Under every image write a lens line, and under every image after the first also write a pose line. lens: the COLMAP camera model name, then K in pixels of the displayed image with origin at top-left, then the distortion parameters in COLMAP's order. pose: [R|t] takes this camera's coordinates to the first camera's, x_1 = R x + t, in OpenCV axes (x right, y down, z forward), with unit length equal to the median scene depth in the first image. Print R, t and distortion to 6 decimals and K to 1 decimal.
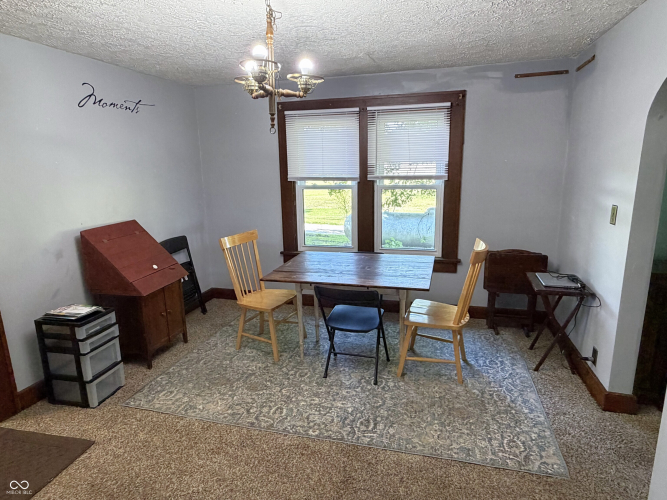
lens RADIAL K [[395.3, 0, 331.9], [0, 395.3, 252.5], [0, 0, 1]] dist [-0.000351, 0.000517]
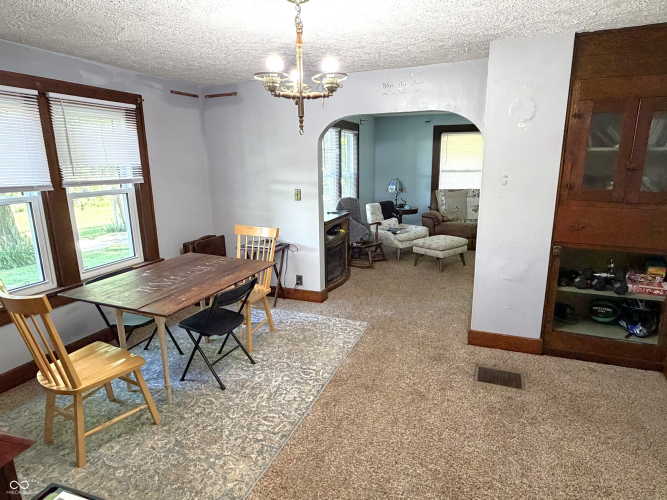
lens RADIAL K [[395.3, 0, 331.8], [0, 395.3, 246.0], [0, 0, 1]] dist [-0.000351, 0.000517]
pose [[0.110438, -0.199407, 0.973674, -0.740707], [0.216922, 0.960884, 0.172183, -0.108550], [-0.969922, 0.192196, 0.149374, 0.469073]]
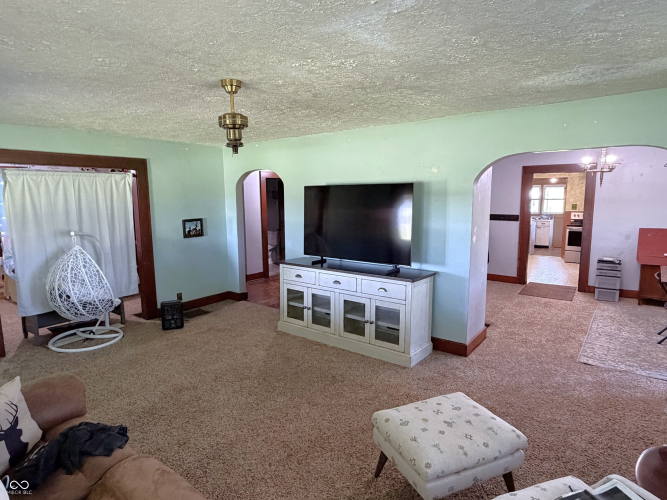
lens RADIAL K [[395.3, 0, 331.1], [0, 395.3, 247.4], [0, 0, 1]] dist [-0.000351, 0.000517]
pose [[-0.390253, 0.140547, -0.909917, 1.613186], [-0.182821, 0.956772, 0.226194, -0.111991], [0.902374, 0.254625, -0.347688, 0.251820]]
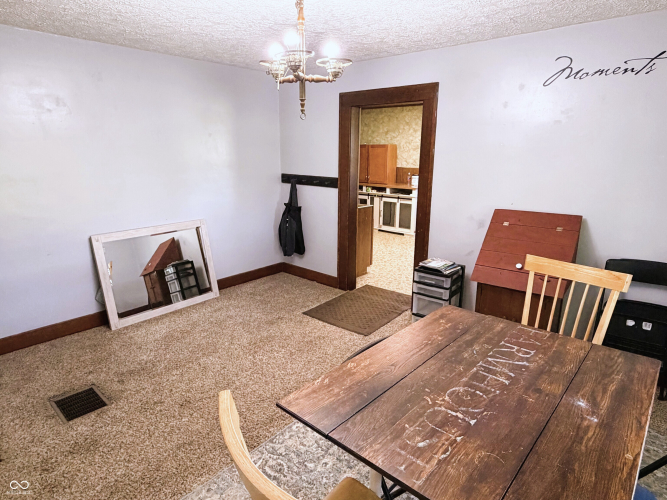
lens RADIAL K [[395.3, 0, 329.8], [0, 395.3, 251.5], [0, 0, 1]] dist [-0.000351, 0.000517]
pose [[-0.431595, 0.234943, -0.870935, 0.454698], [-0.197433, 0.917476, 0.345337, -0.197937], [0.880196, 0.320998, -0.349592, 0.874804]]
